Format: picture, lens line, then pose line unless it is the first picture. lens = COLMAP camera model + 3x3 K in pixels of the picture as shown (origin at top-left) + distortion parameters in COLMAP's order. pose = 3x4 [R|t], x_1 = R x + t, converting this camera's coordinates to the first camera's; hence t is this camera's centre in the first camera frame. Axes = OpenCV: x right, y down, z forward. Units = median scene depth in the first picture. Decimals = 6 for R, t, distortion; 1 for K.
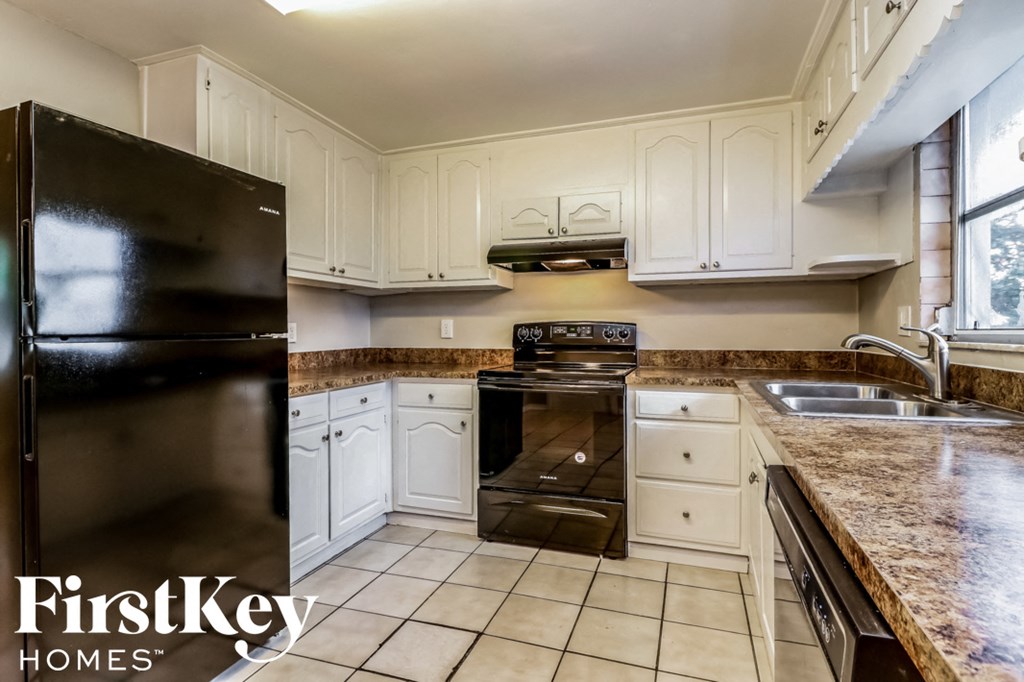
lens RADIAL K [[506.6, 0, 512.7], [0, 506.6, 366.1], [0, 0, 1]] dist [0.000185, -0.010898]
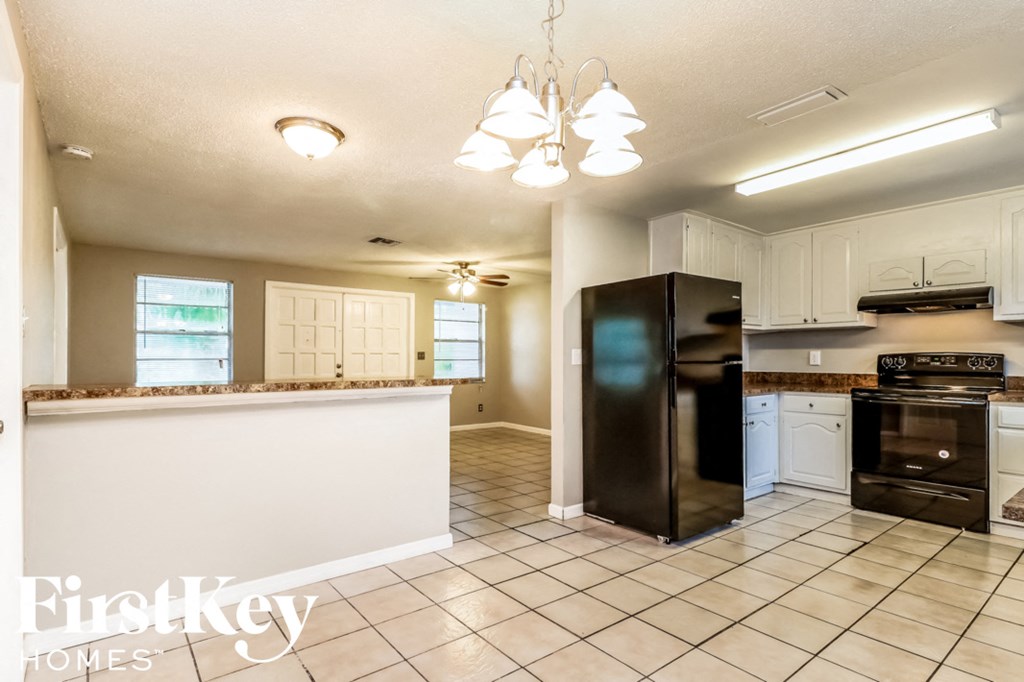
lens RADIAL K [[506.6, 0, 512.7], [0, 506.6, 366.1], [0, 0, 1]] dist [0.000185, -0.010898]
pose [[0.840180, 0.010723, -0.542201, -0.091909], [-0.039949, 0.998312, -0.042161, 0.041843], [0.540834, 0.057083, 0.839190, -0.648870]]
